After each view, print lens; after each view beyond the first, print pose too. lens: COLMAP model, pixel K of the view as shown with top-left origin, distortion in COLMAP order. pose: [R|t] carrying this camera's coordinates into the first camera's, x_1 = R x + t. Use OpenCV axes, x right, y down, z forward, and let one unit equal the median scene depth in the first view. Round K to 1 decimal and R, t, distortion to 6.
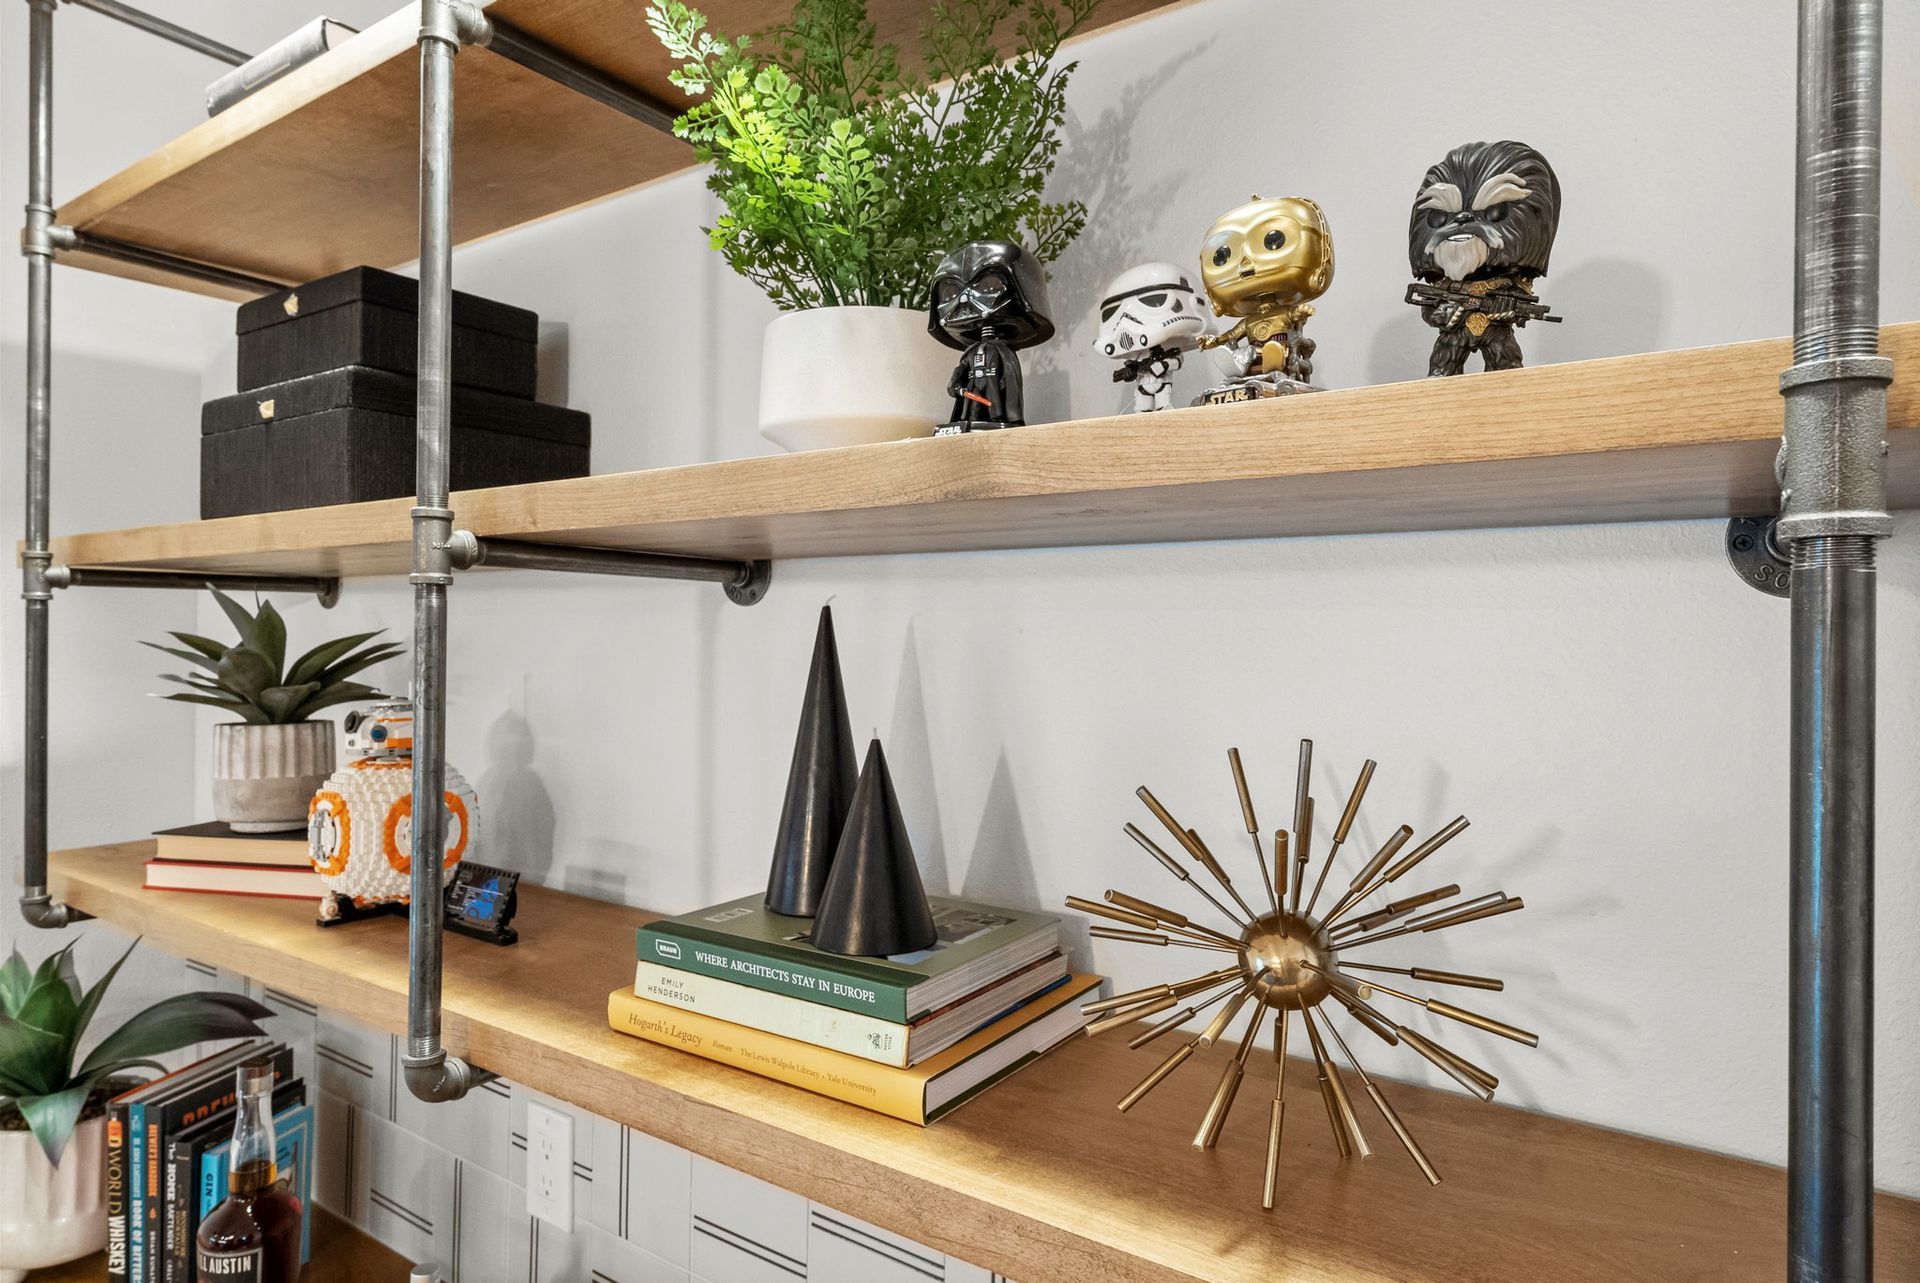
lens RADIAL K [[1141.6, 0, 959.6], [0, 1141.6, 634.1], [0, 0, 1]] dist [-0.000129, 0.001944]
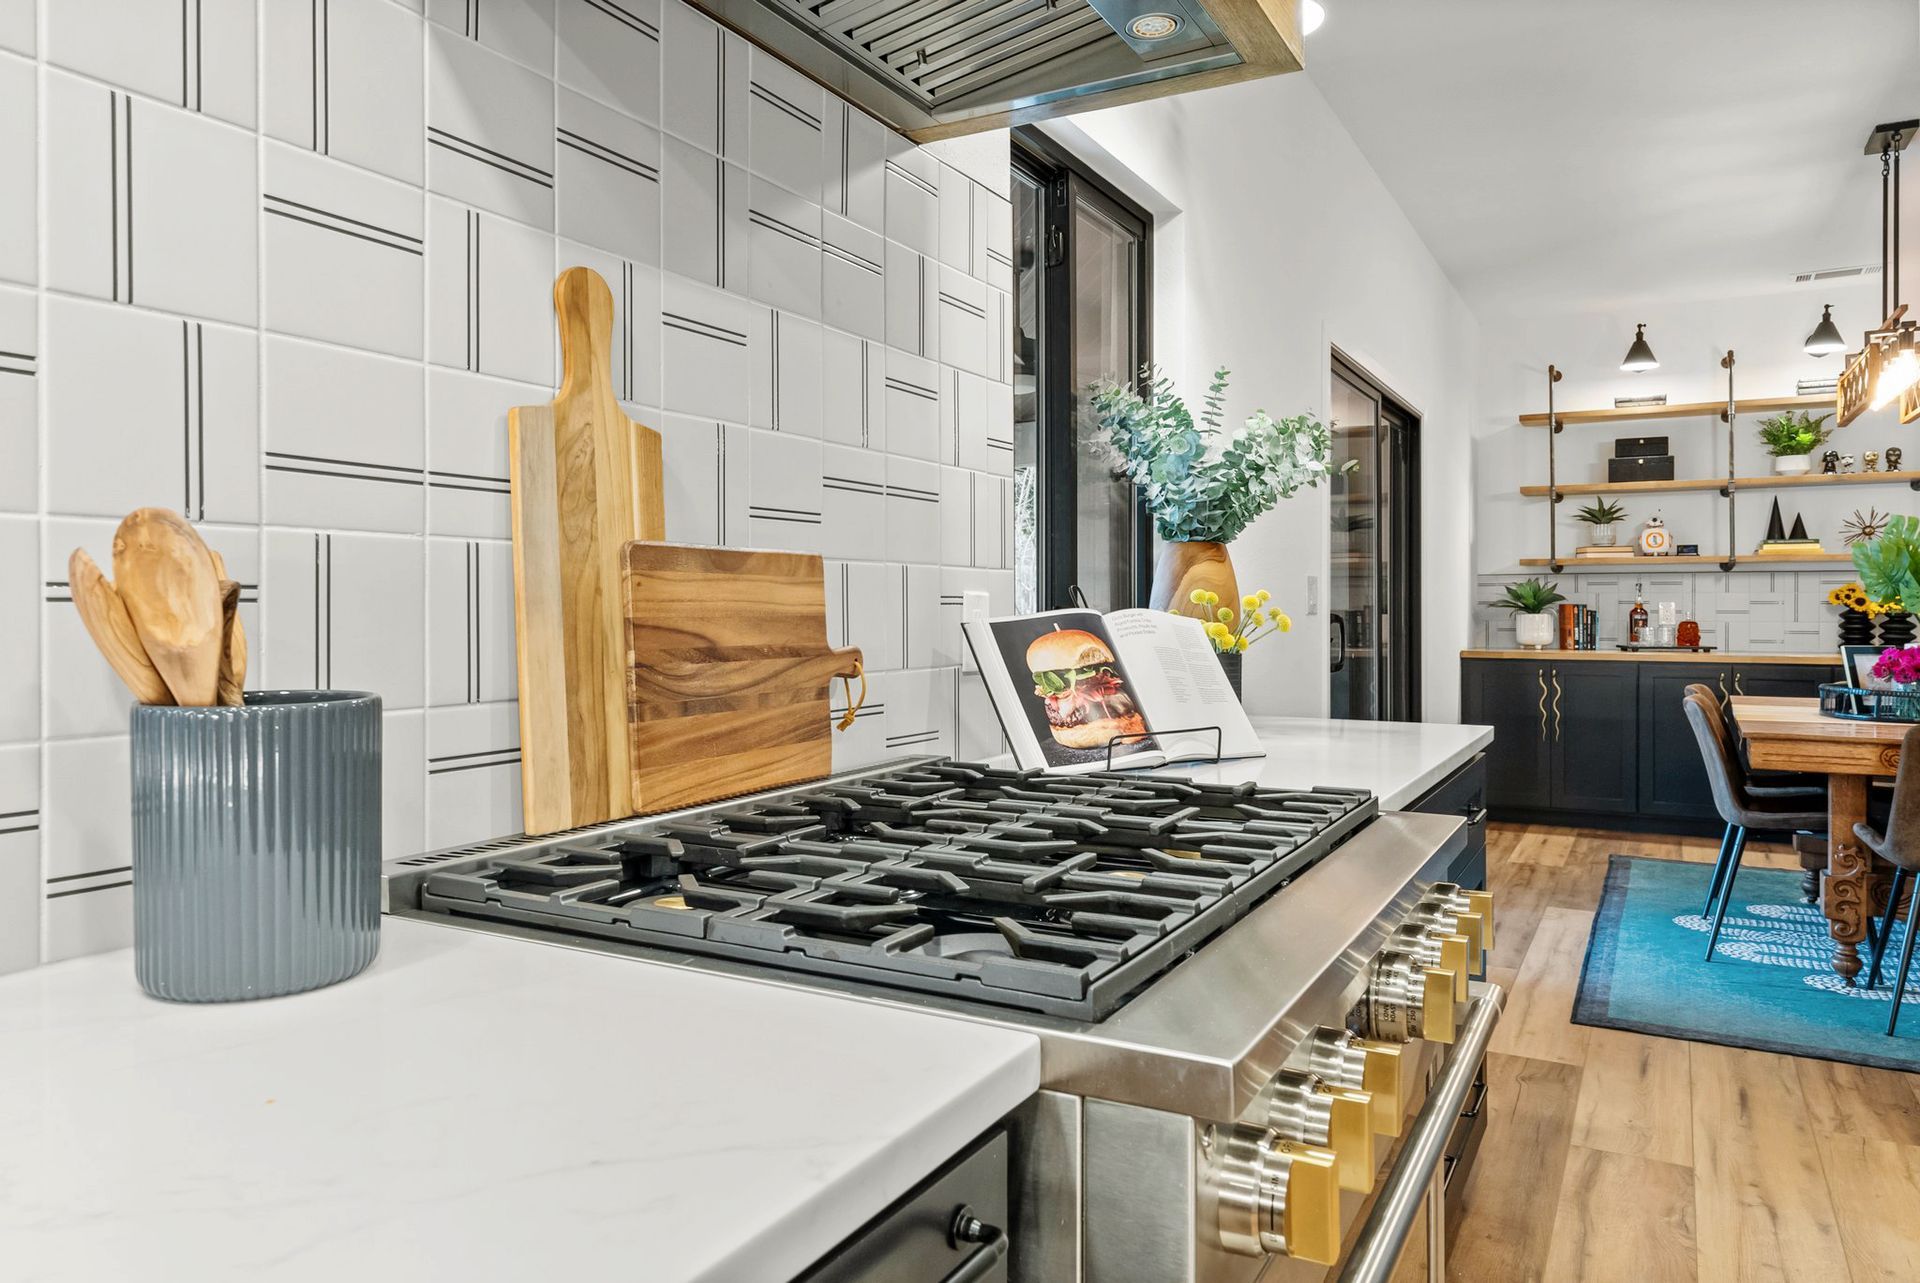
lens RADIAL K [[1283.7, 0, 947.2], [0, 1283.7, 610.8], [0, 0, 1]] dist [0.002630, -0.006279]
pose [[0.994305, -0.014610, 0.105561, -4.153137], [0.013388, 0.999835, 0.012280, 0.355578], [-0.105723, -0.010797, 0.994337, -4.312428]]
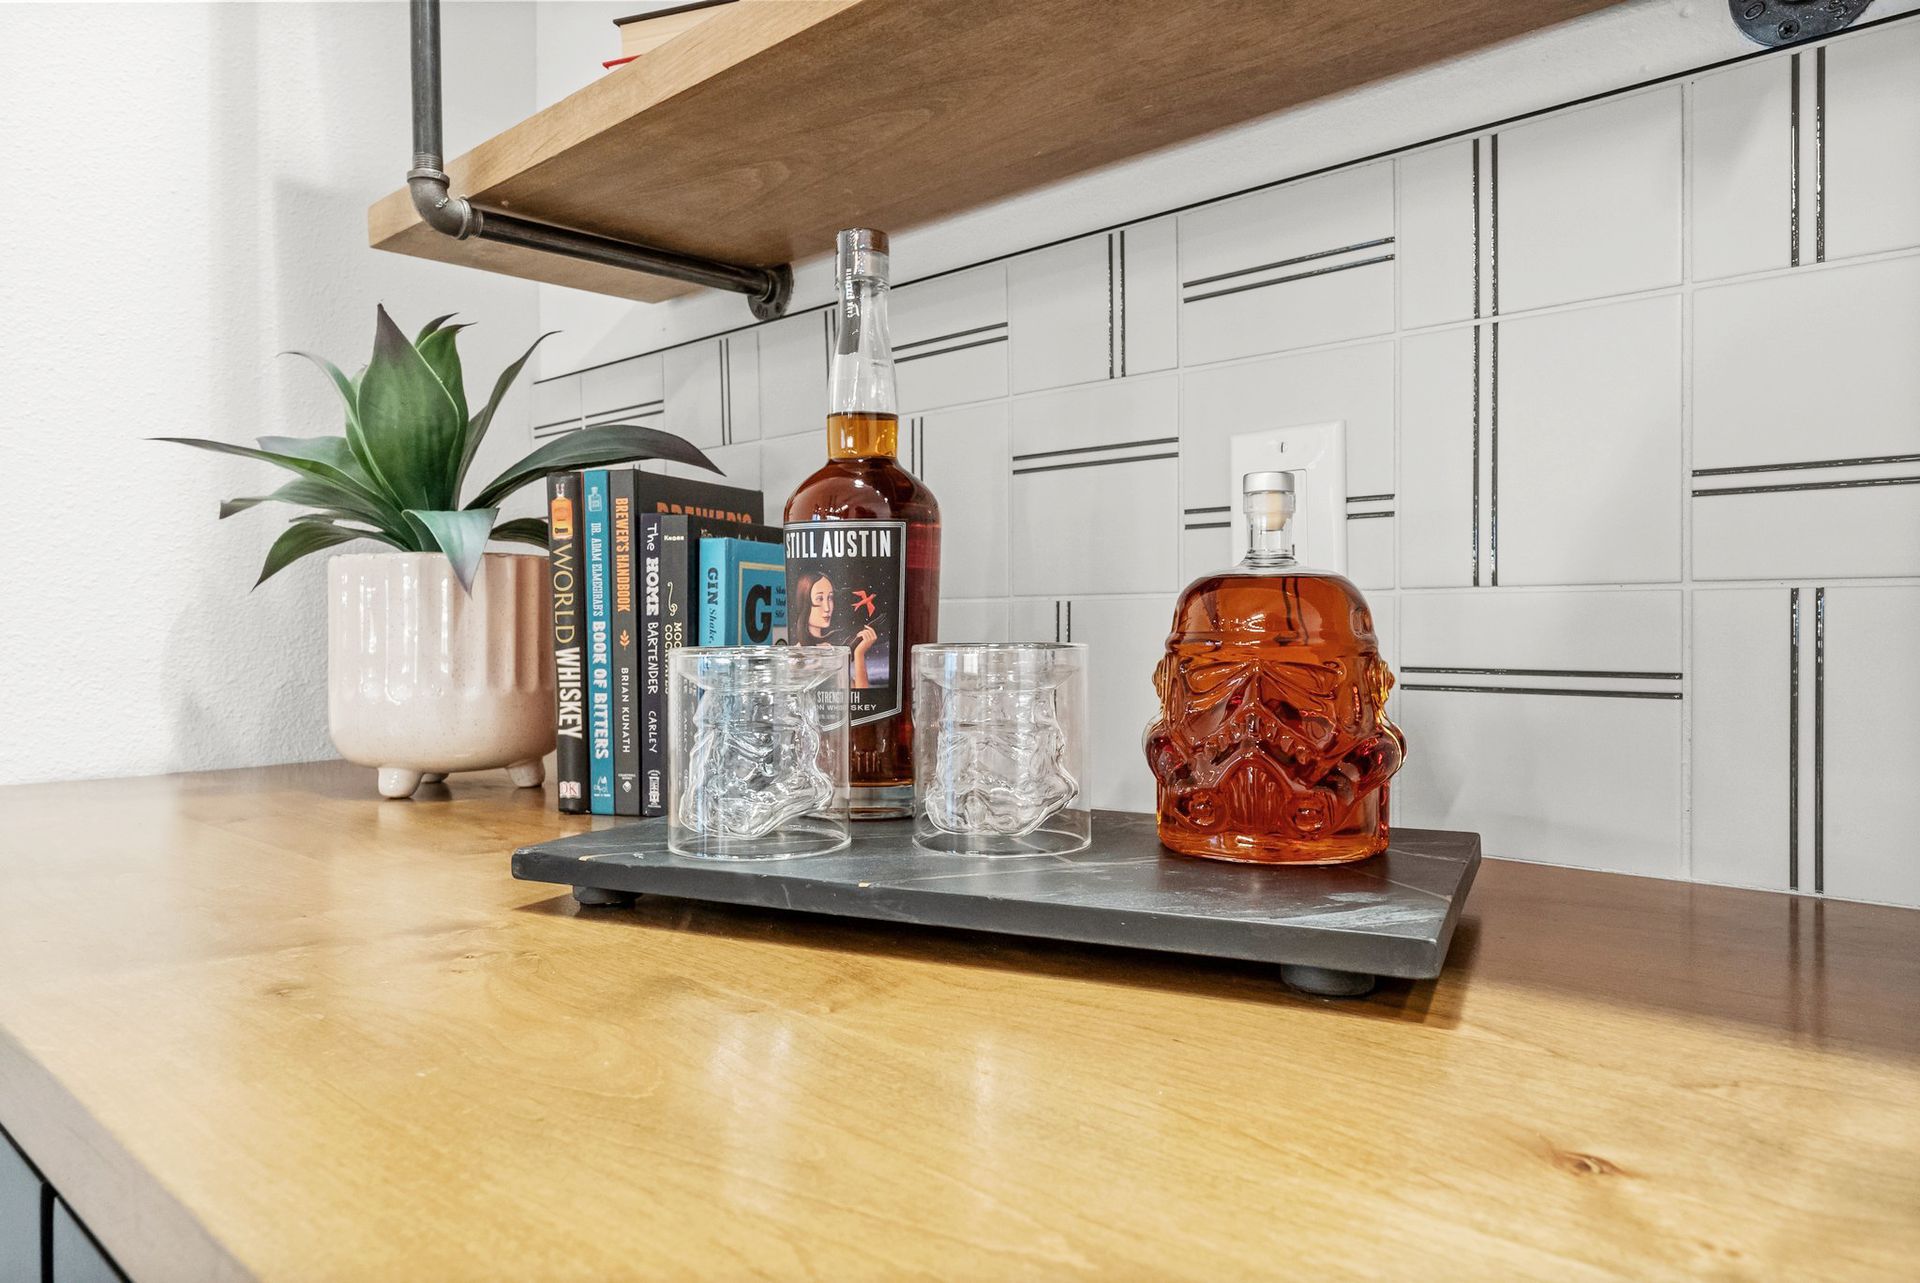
lens RADIAL K [[1283.7, 0, 958.9], [0, 1283.7, 639.2], [0, 0, 1]] dist [0.002630, -0.006279]
pose [[0.990652, -0.017286, -0.135311, -0.448637], [0.019538, 0.999692, 0.015330, 0.524777], [0.135004, -0.017830, 0.990685, 0.339567]]
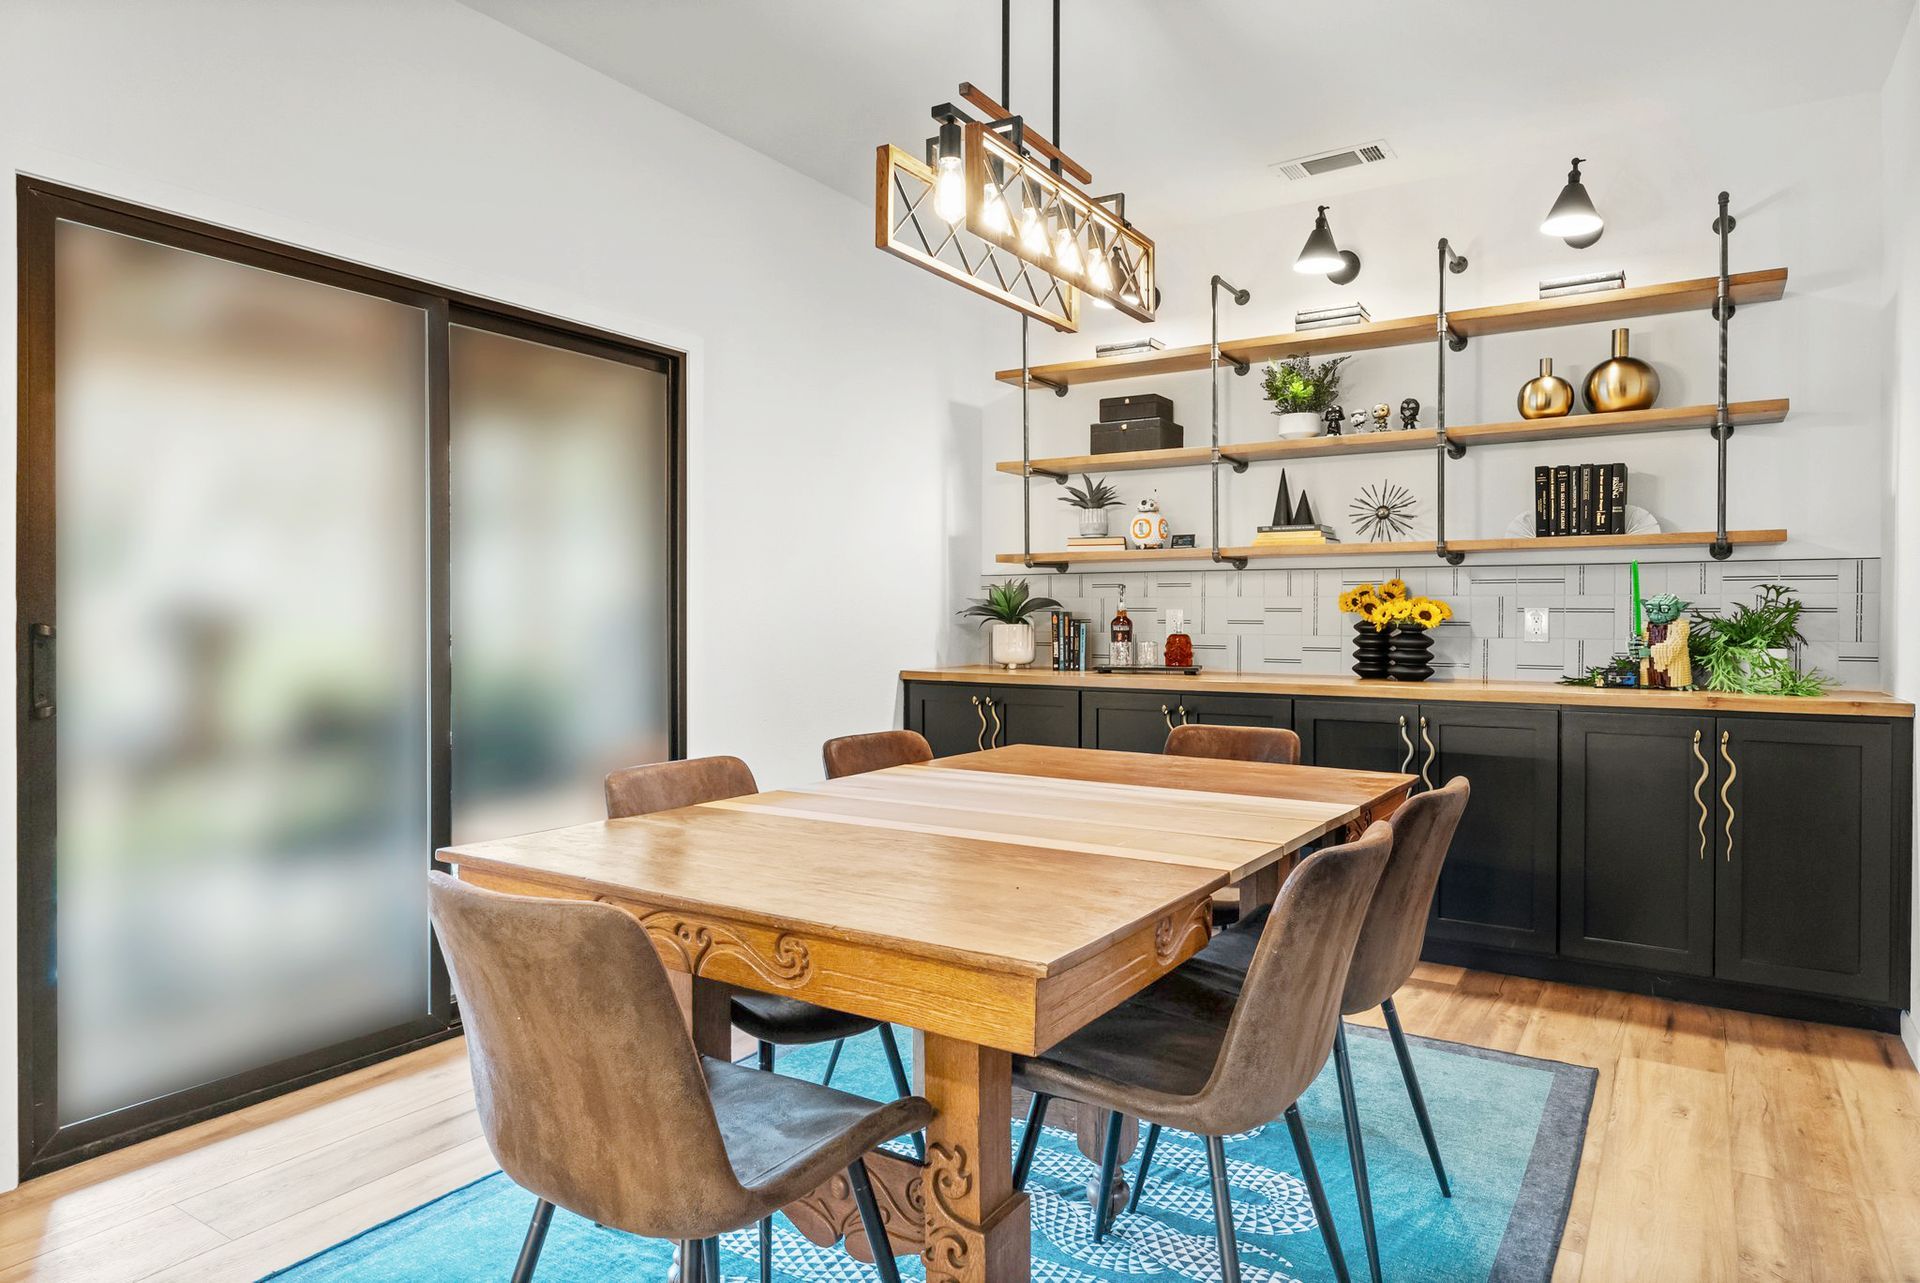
lens RADIAL K [[1141.6, 0, 966.2], [0, 1141.6, 629.6], [0, 0, 1]] dist [-0.000129, 0.001944]
pose [[0.998470, -0.011690, 0.054037, -1.302564], [0.010758, 0.999789, 0.017497, 0.423038], [-0.054230, -0.016889, 0.998386, -2.879061]]
